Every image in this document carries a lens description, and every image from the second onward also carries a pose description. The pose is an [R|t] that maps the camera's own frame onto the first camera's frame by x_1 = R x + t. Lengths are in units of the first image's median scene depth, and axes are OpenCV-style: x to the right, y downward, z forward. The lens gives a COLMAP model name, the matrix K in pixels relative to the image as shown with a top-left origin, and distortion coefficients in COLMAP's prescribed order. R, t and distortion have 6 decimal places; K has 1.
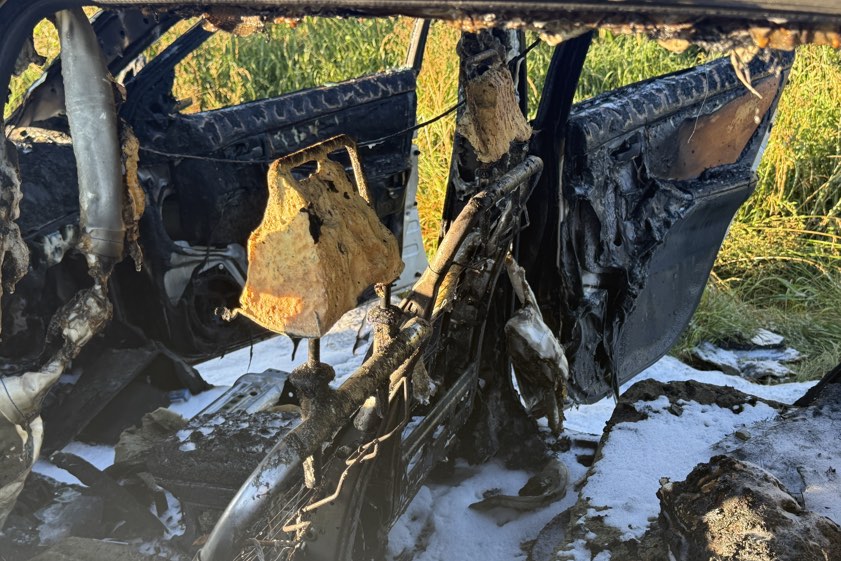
lens RADIAL K [[964.6, 0, 420.5], [0, 964.6, 280.5], [0, 0, 1]] dist [0.185123, -0.366713]
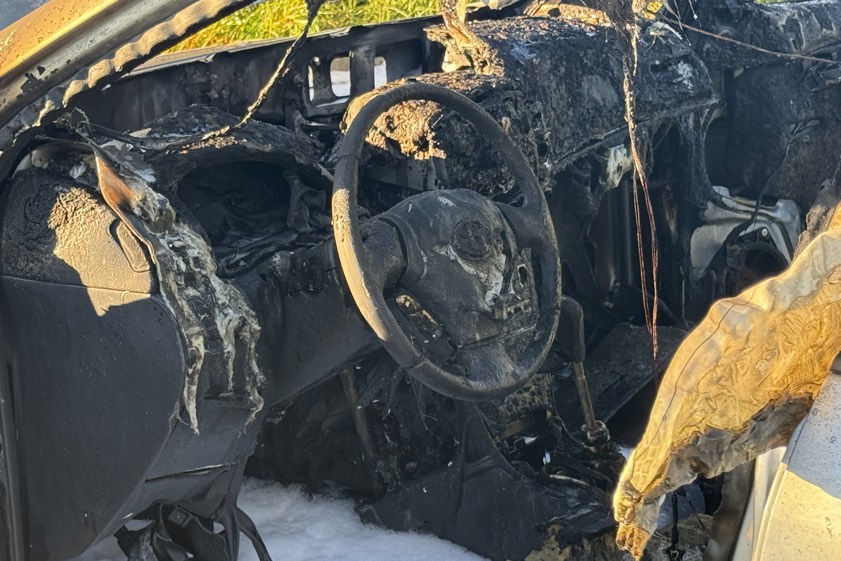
lens RADIAL K [[1882.7, 0, 420.5], [0, 1882.7, 280.5], [0, 0, 1]] dist [0.113815, 0.505170]
pose [[0.976767, 0.115111, -0.180765, -0.203892], [-0.123997, 0.991531, -0.038614, 0.102431], [0.174790, 0.060131, 0.982768, -0.339734]]
